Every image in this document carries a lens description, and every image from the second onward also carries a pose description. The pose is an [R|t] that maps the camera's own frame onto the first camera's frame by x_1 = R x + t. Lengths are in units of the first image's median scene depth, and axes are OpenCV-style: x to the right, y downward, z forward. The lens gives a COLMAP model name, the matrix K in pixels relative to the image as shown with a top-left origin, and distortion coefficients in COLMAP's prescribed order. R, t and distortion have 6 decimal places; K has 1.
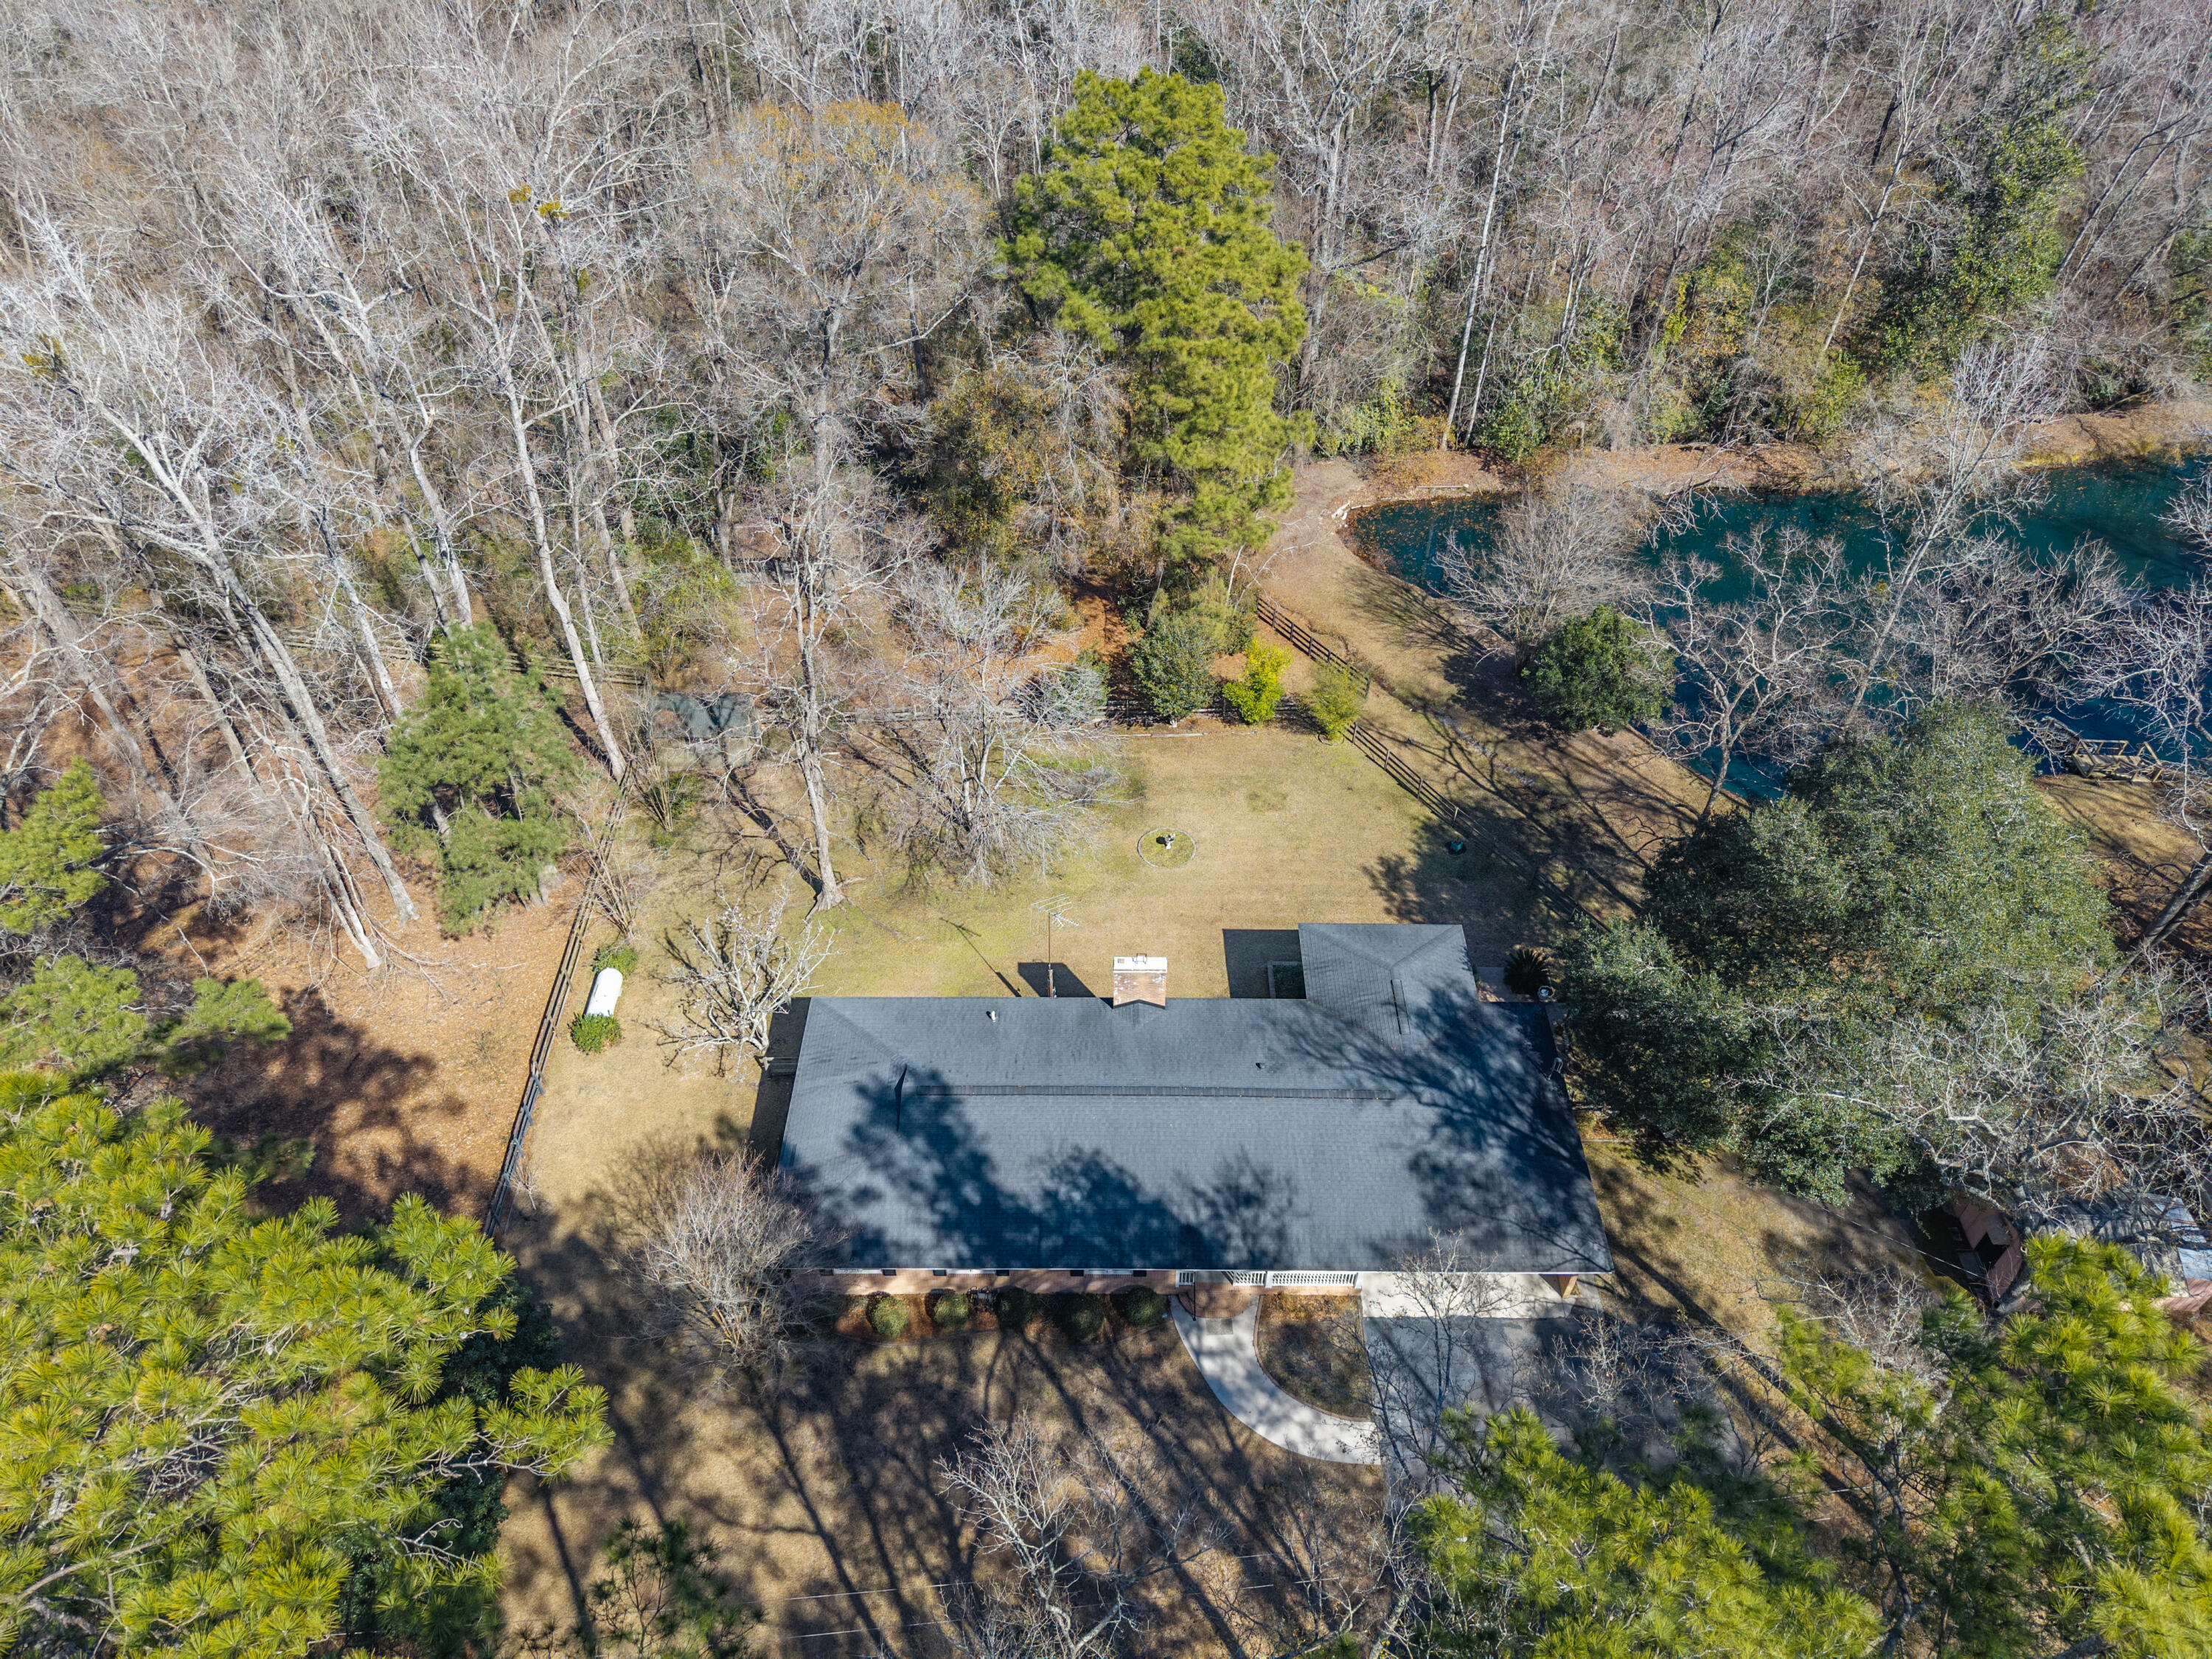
lens RADIAL K [[1475.5, 0, 1114.3], [0, 1475.5, 798.8], [0, 0, 1]] dist [0.038009, -0.038281]
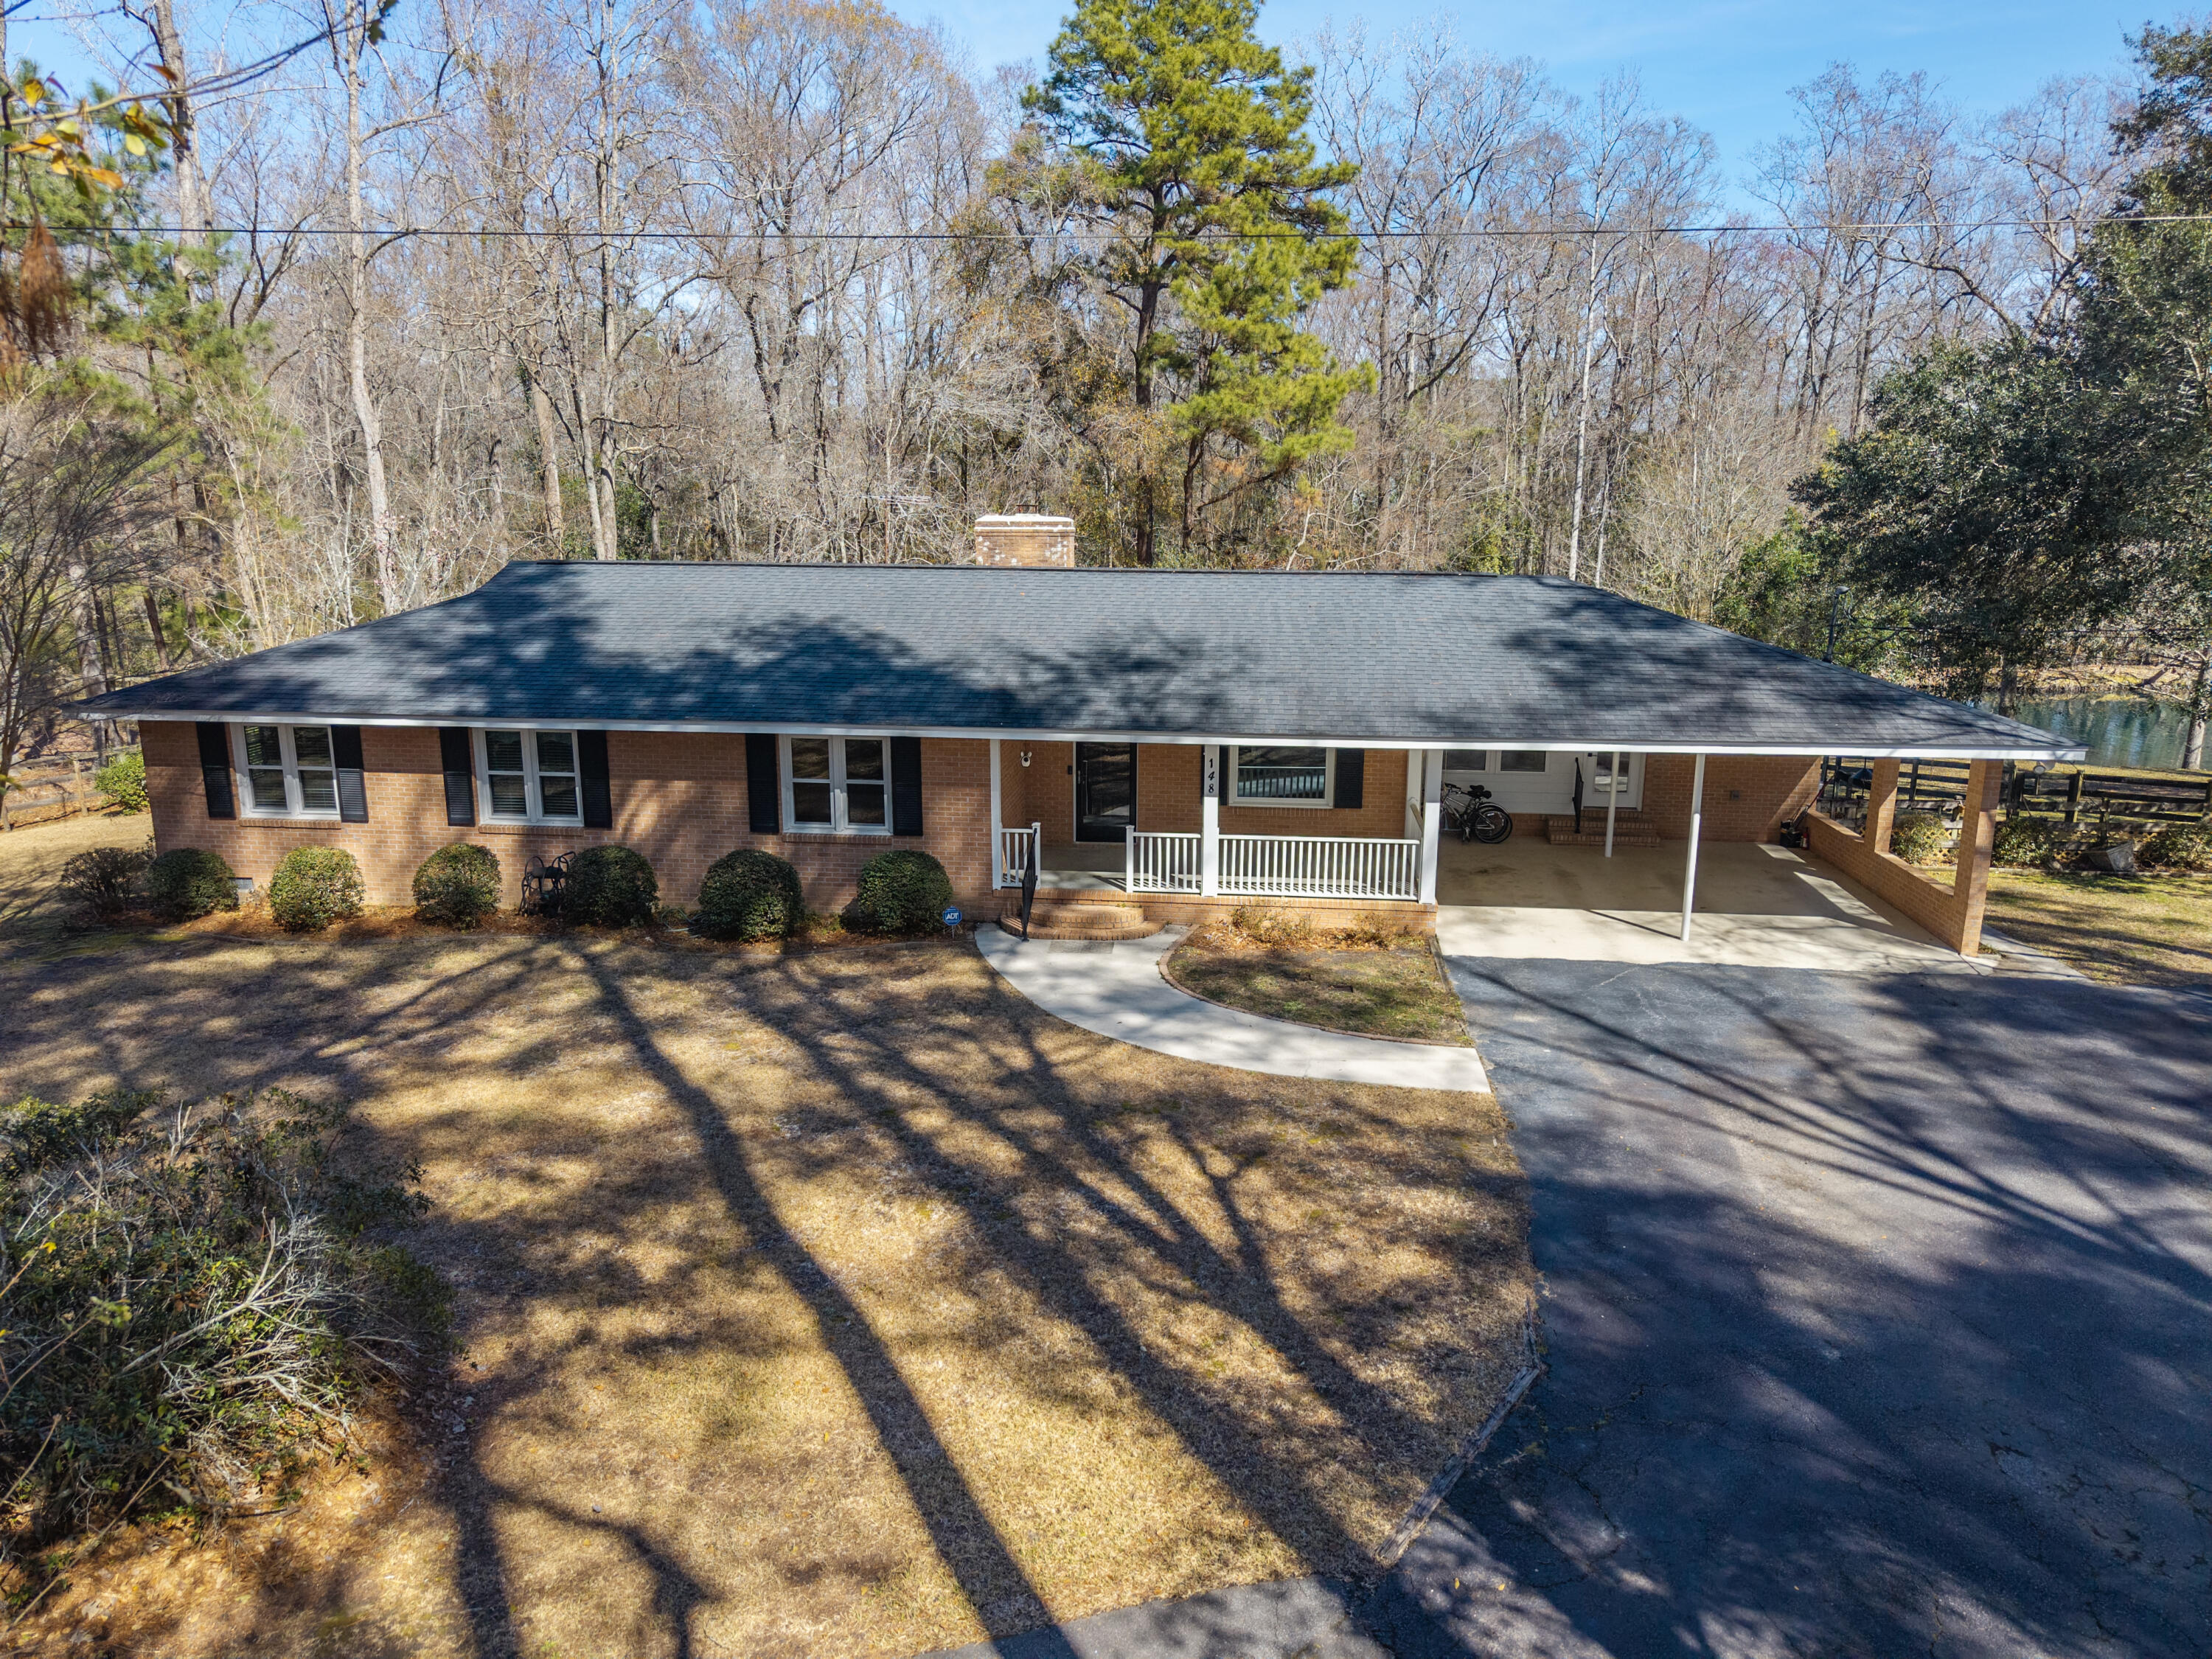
lens RADIAL K [[1475.5, 0, 1129.0], [0, 1475.5, 803.3], [0, 0, 1]] dist [0.038009, -0.038281]
pose [[0.995918, 0.011979, -0.089463, 0.126191], [-0.057372, 0.849187, -0.524967, 0.536144], [0.069682, 0.527956, 0.846408, 0.651373]]
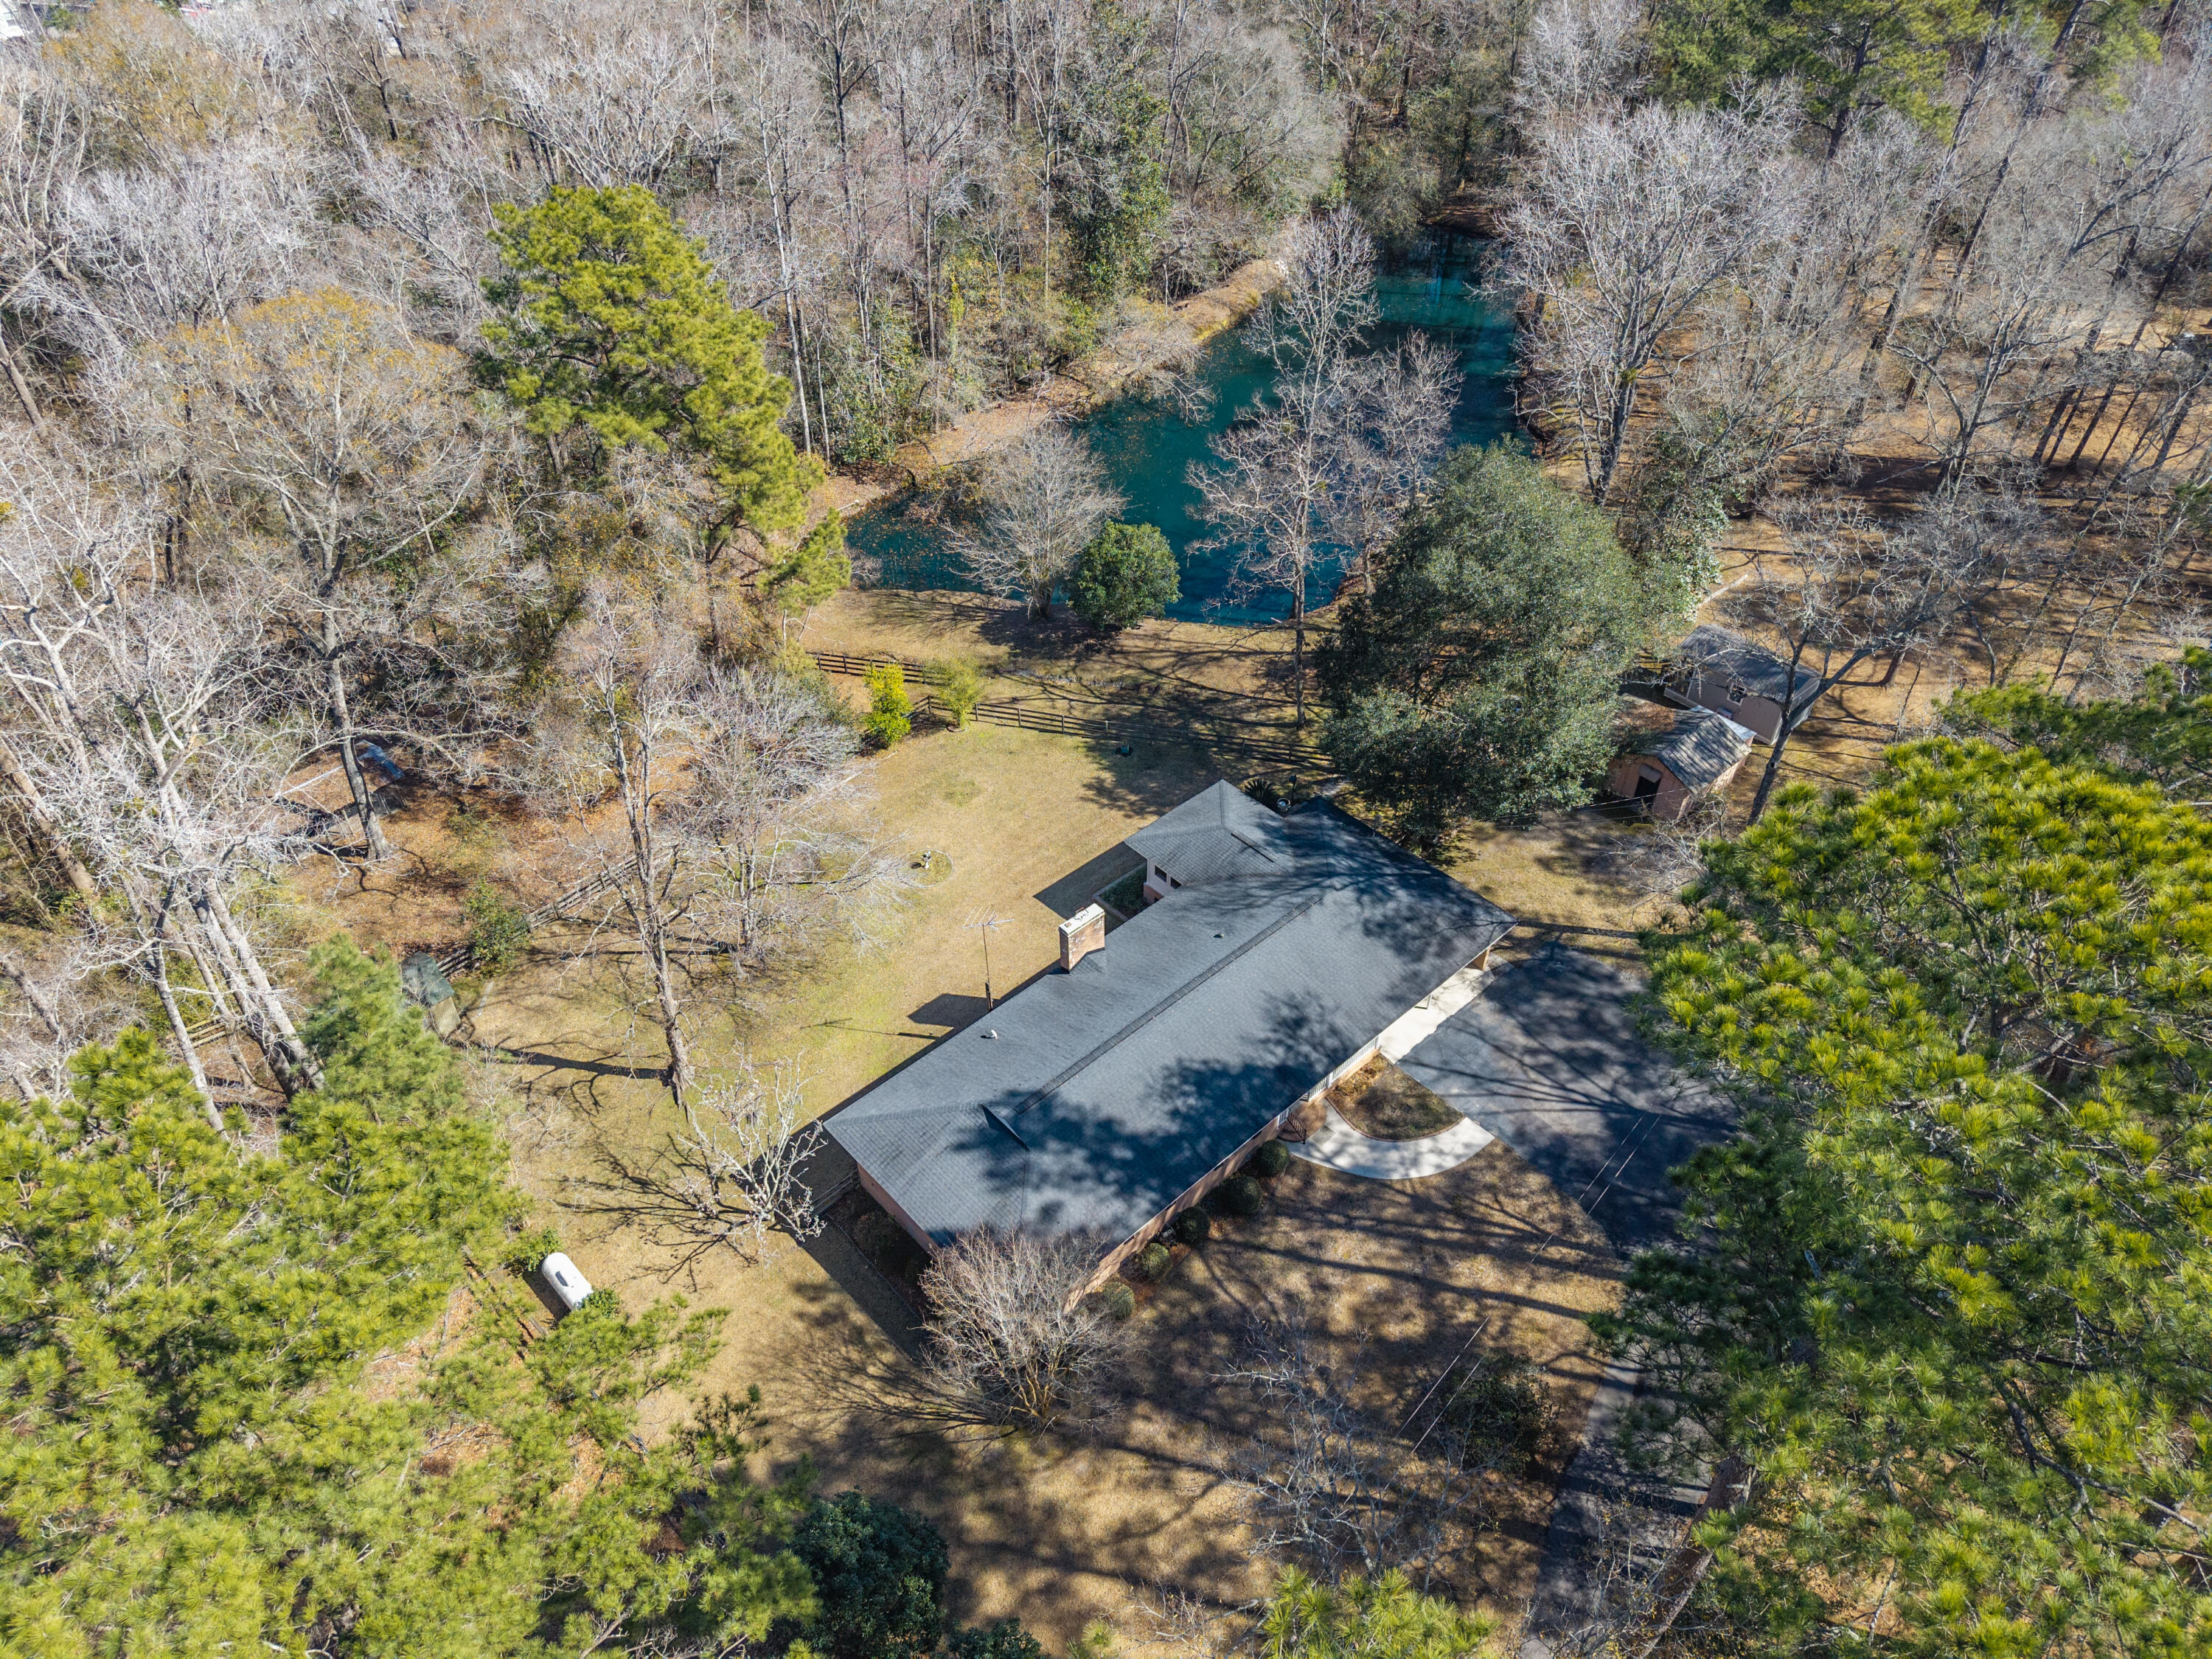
lens RADIAL K [[1475.5, 0, 1091.9], [0, 1475.5, 804.9], [0, 0, 1]] dist [0.038009, -0.038281]
pose [[0.739539, -0.445878, 0.504256, -0.539311], [0.470952, 0.877991, 0.085649, -0.056115], [-0.480922, 0.174140, 0.859296, 0.047187]]
